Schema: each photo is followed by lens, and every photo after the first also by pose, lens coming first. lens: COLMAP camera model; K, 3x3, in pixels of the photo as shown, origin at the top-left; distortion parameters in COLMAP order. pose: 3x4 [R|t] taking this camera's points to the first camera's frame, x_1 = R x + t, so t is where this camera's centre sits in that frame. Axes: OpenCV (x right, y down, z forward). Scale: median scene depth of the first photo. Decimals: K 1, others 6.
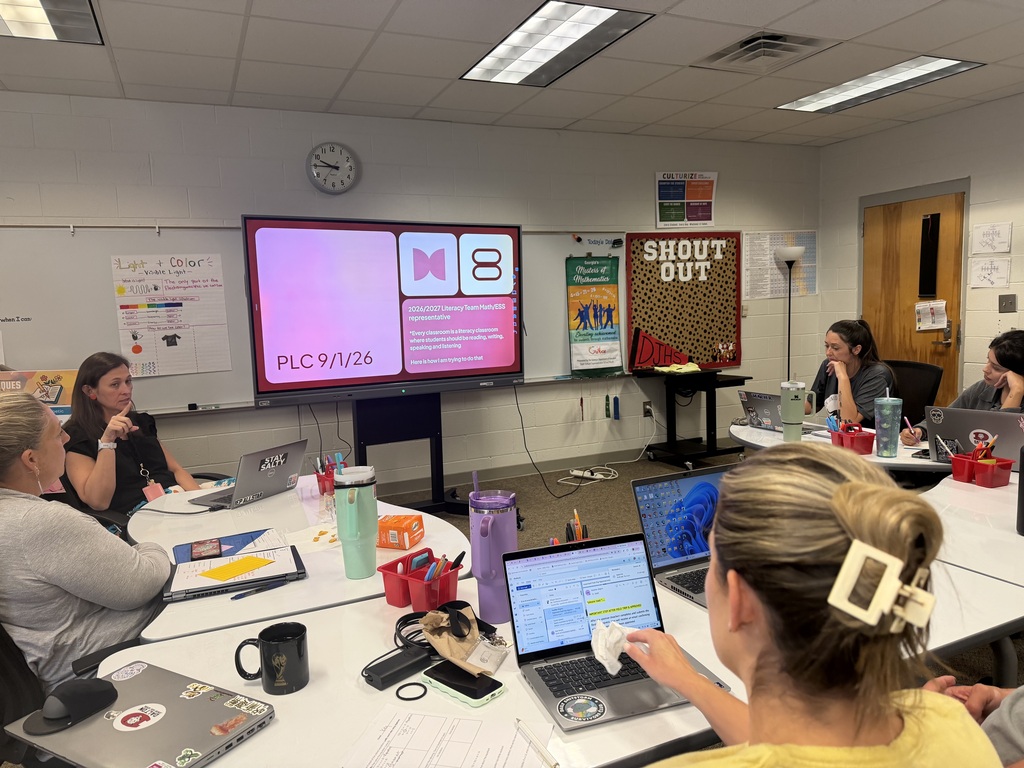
lens RADIAL K [[720.4, 0, 512.0], [0, 720.4, 384.0], [0, 0, 1]] dist [0.128227, -0.174496]
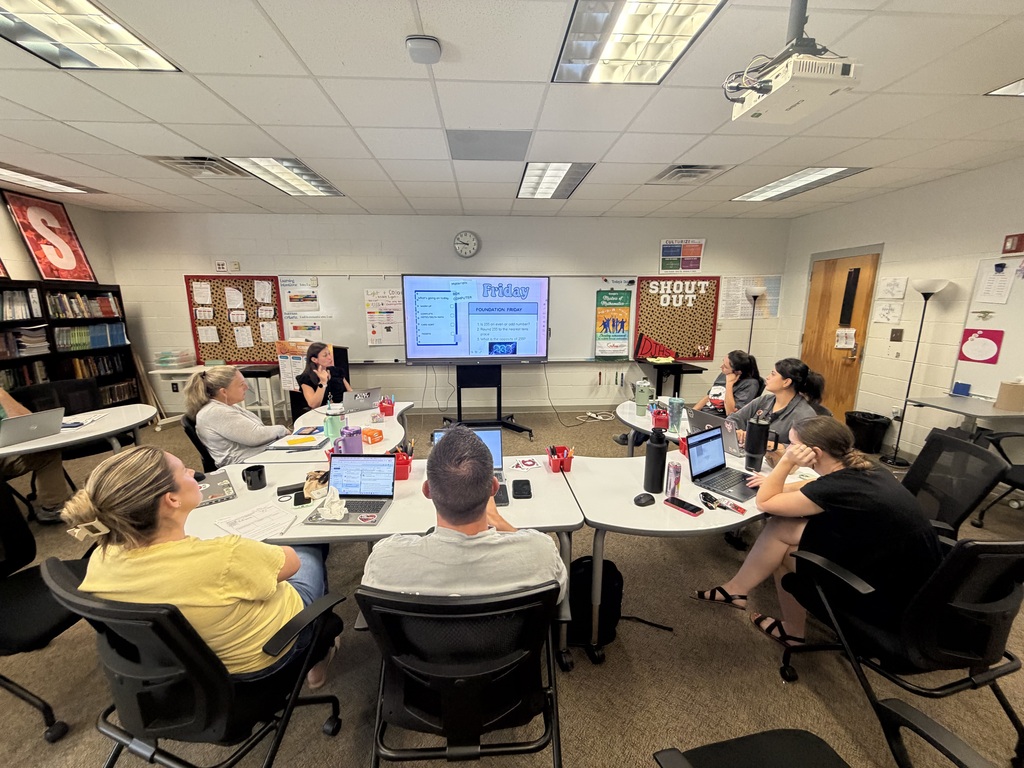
lens RADIAL K [[413.3, 0, 512.0], [0, 413.3, 384.0], [0, 0, 1]] dist [0.000292, 0.000106]
pose [[0.935070, 0.104808, -0.338614, 0.233909], [-0.071956, 0.991523, 0.108190, -0.044083], [0.347083, -0.076800, 0.934685, -0.012559]]
